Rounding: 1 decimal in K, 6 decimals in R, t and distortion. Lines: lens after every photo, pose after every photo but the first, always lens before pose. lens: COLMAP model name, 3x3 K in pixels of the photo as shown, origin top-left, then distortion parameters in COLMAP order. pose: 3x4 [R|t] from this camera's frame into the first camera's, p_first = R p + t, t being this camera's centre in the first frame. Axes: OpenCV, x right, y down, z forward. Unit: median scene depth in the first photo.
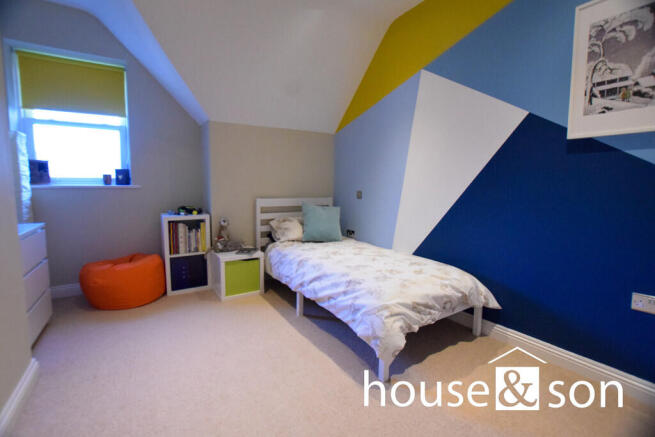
lens RADIAL K [[295.4, 0, 330.5], [0, 295.4, 218.3], [0, 0, 1]] dist [-0.033106, 0.004275]
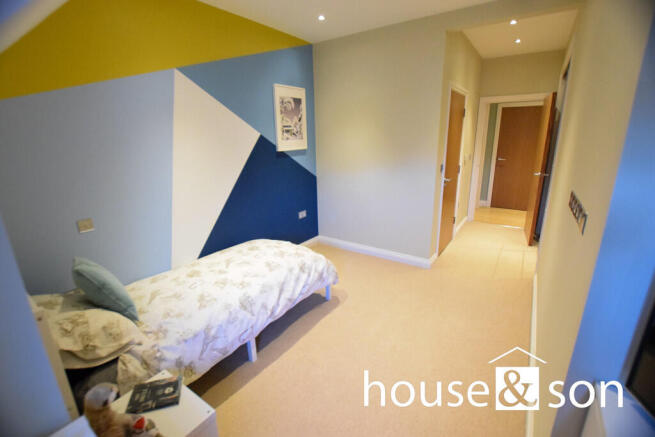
lens RADIAL K [[295.4, 0, 330.3], [0, 295.4, 216.7], [0, 0, 1]] dist [-0.033106, 0.004275]
pose [[-0.367623, -0.254071, 0.894595, -1.260757], [0.123713, 0.940046, 0.317818, -0.460697], [-0.921709, 0.227511, -0.314151, 1.435932]]
